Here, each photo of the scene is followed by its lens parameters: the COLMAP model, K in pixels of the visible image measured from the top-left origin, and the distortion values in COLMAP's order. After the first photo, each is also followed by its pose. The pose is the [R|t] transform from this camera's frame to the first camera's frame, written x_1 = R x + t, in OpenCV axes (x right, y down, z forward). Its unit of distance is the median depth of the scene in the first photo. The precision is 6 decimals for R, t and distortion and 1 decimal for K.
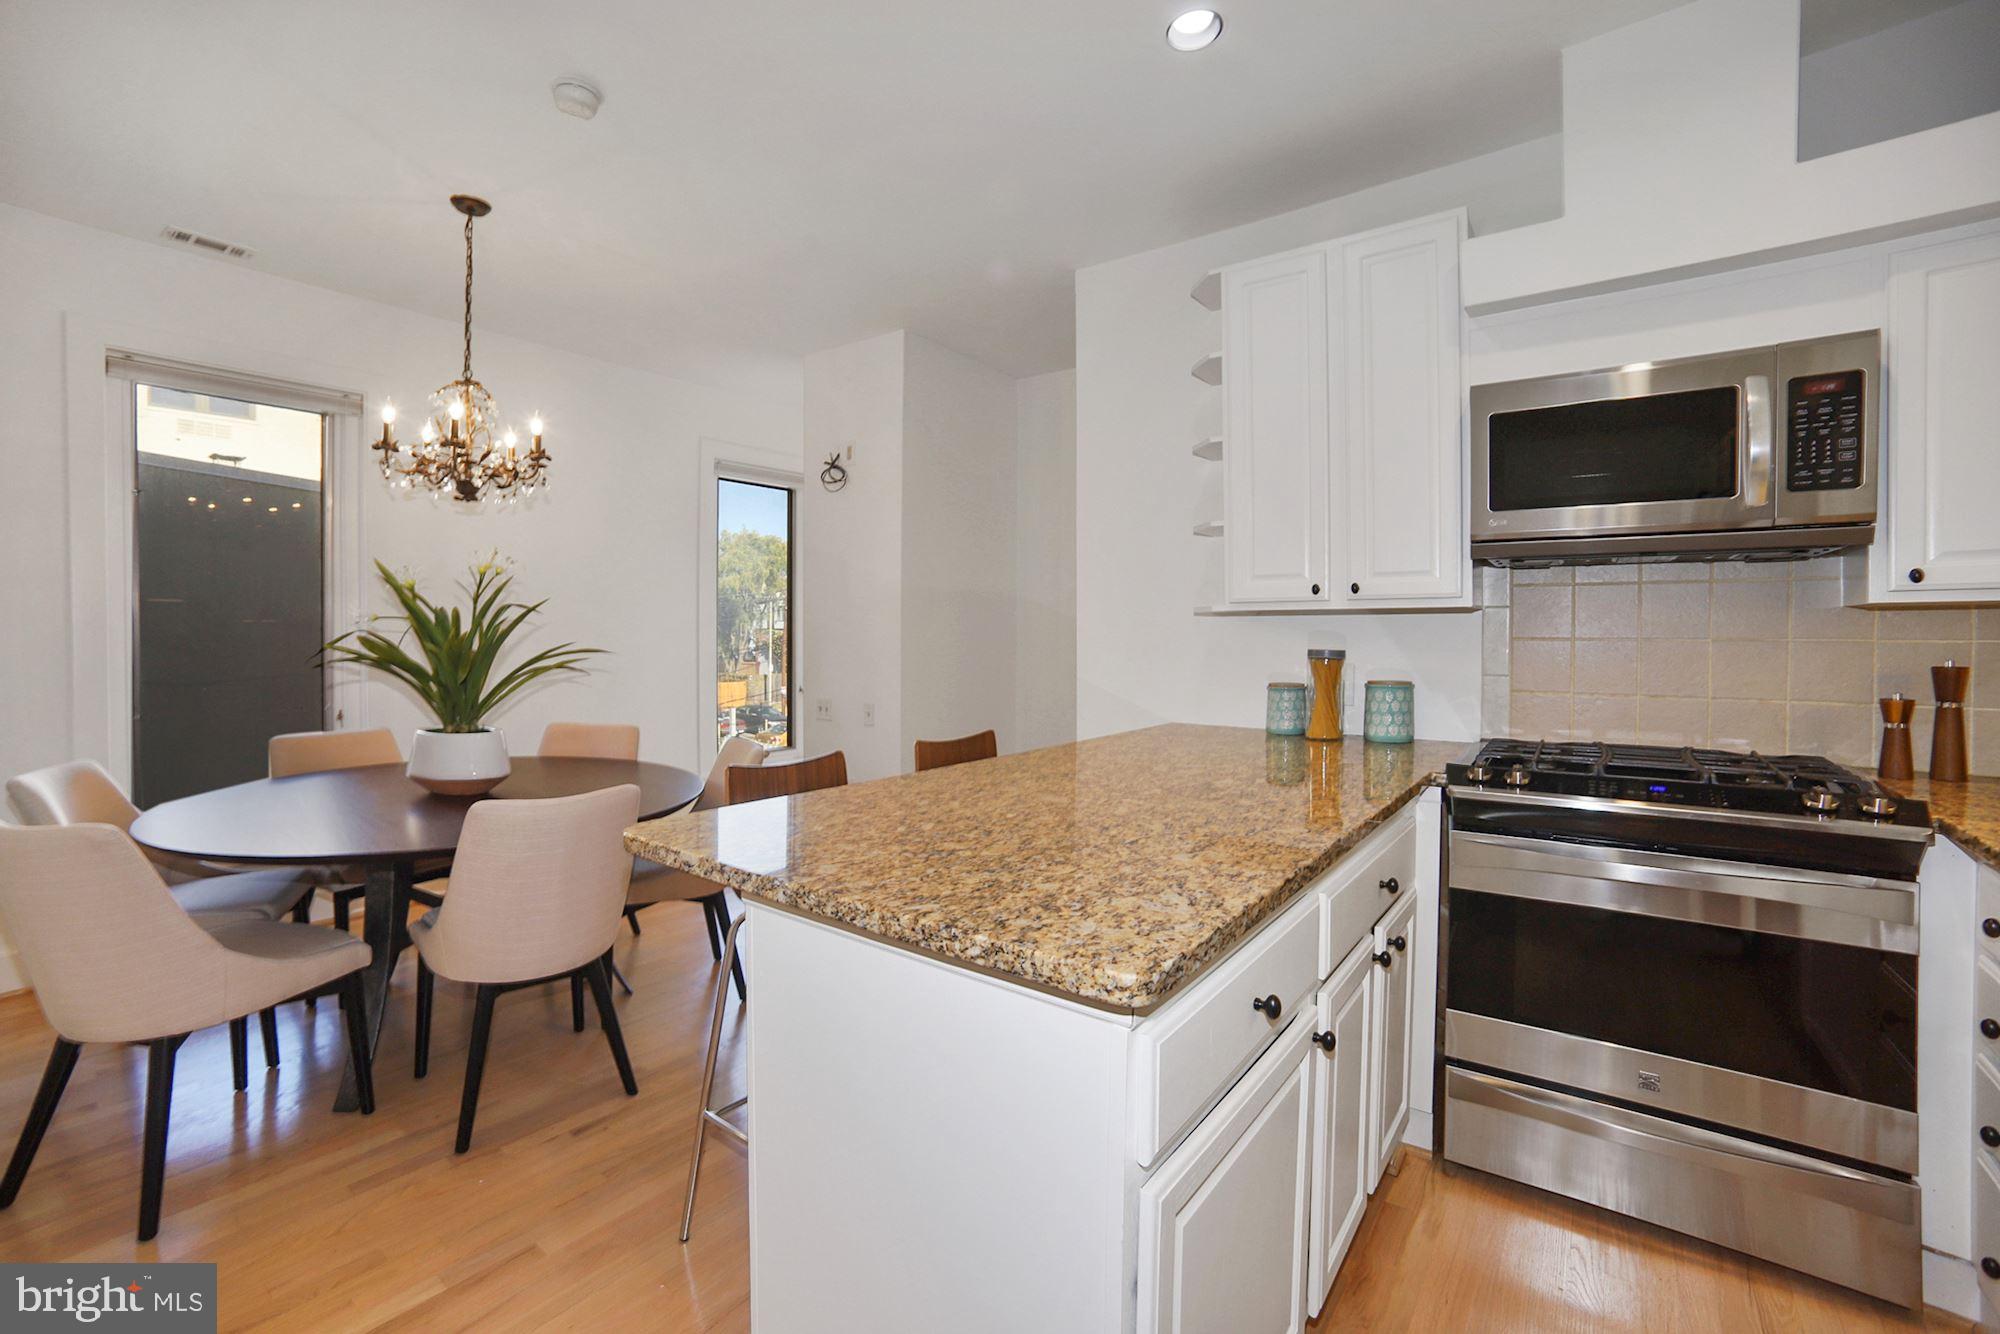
lens RADIAL K [[869.4, 0, 998.0], [0, 869.4, 625.0], [0, 0, 1]] dist [-0.058007, 0.029570]
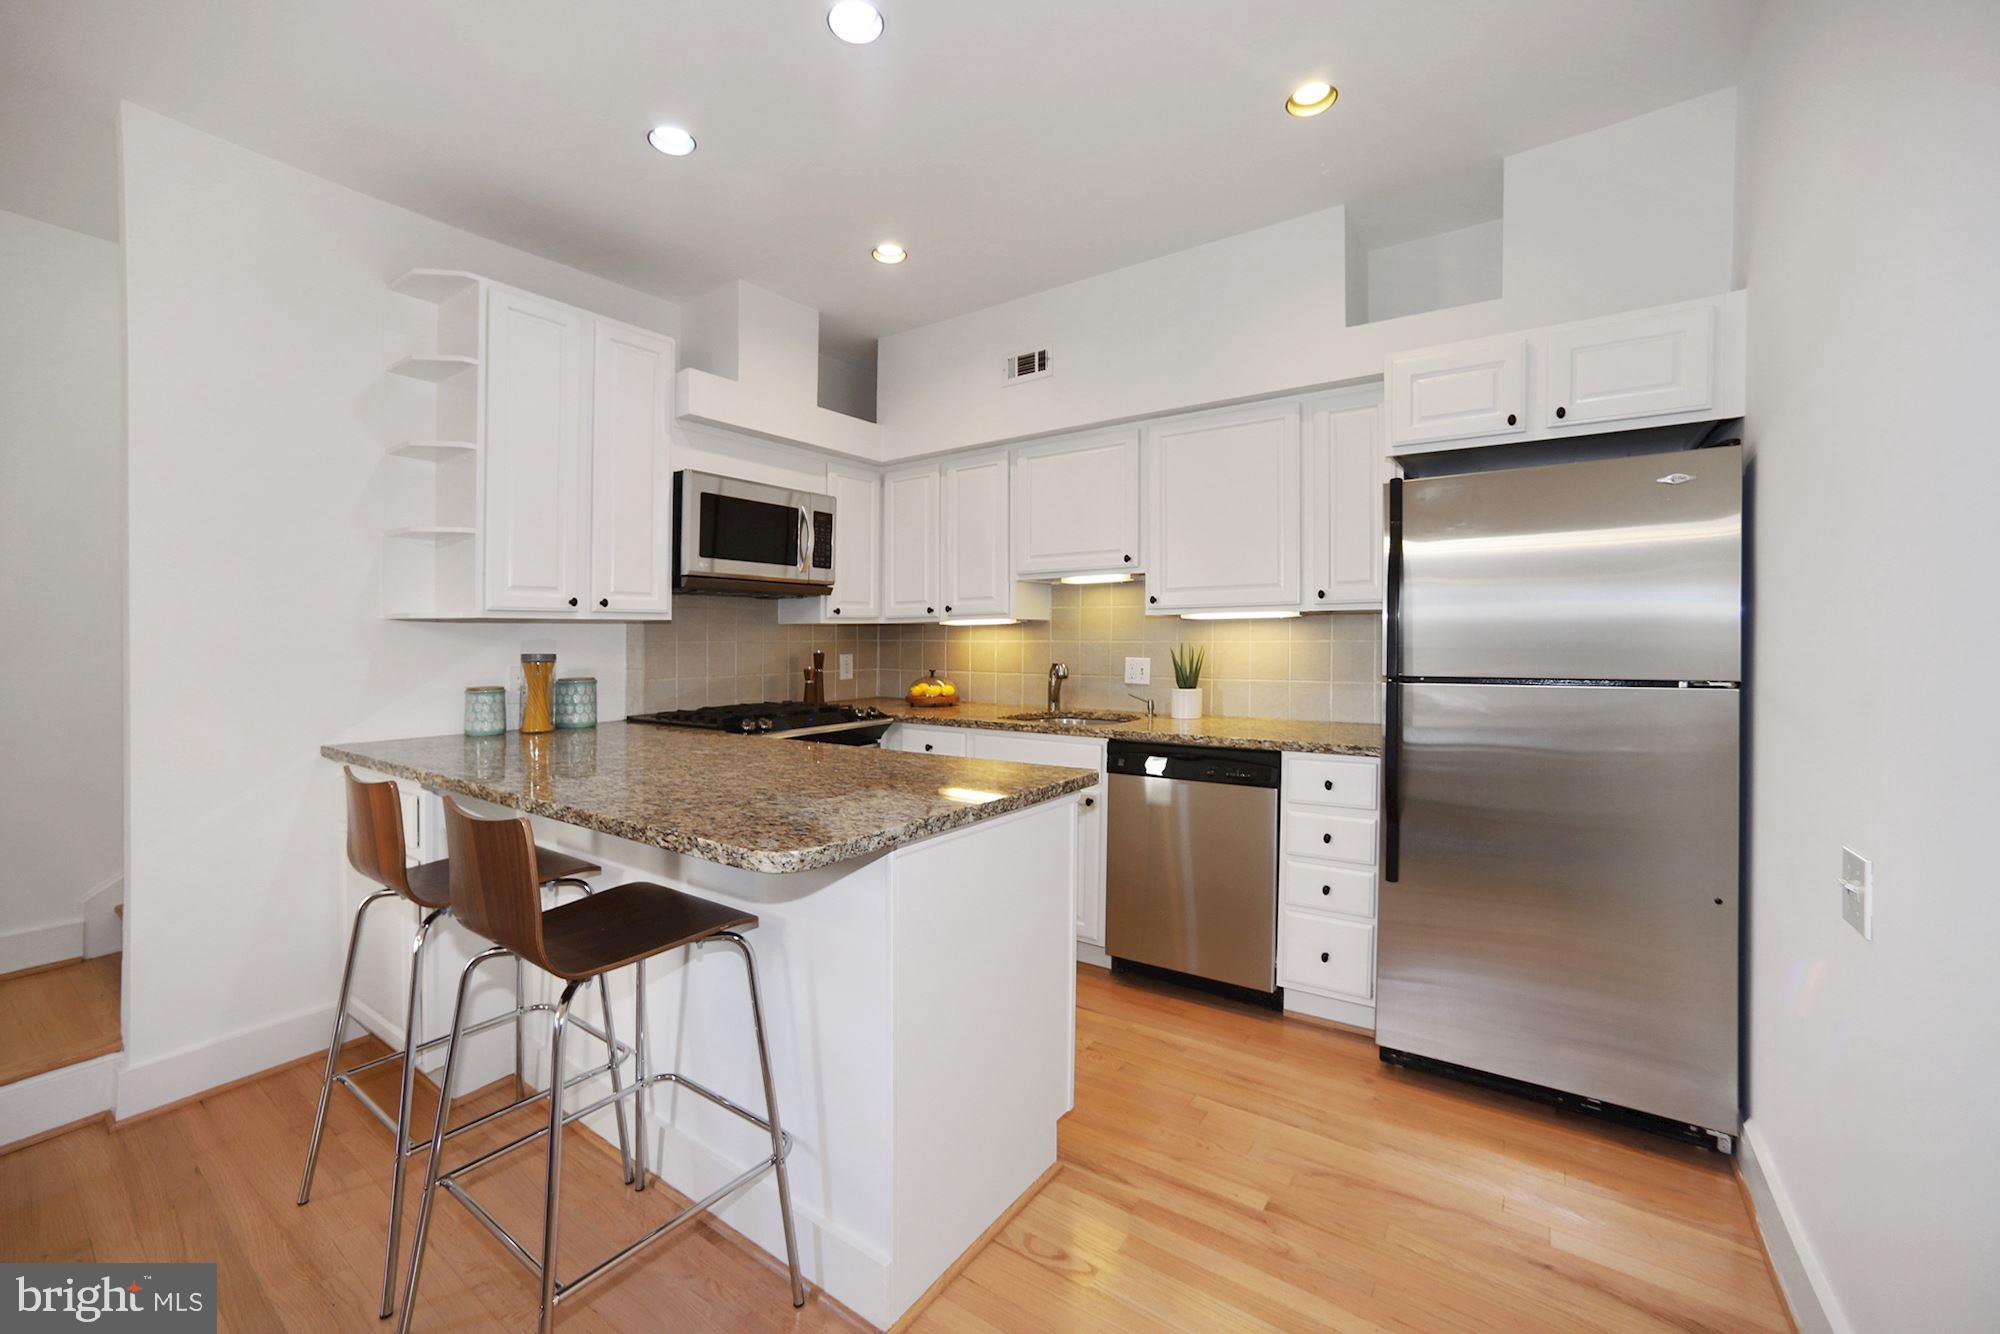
lens RADIAL K [[776.8, 0, 1024.3], [0, 776.8, 632.9], [0, 0, 1]] dist [-0.089053, 0.018834]
pose [[-0.034548, 0.004854, 0.999391, -0.871329], [-0.001917, 0.999986, -0.004923, 0.006246], [-0.999401, -0.002086, -0.034538, 0.539130]]
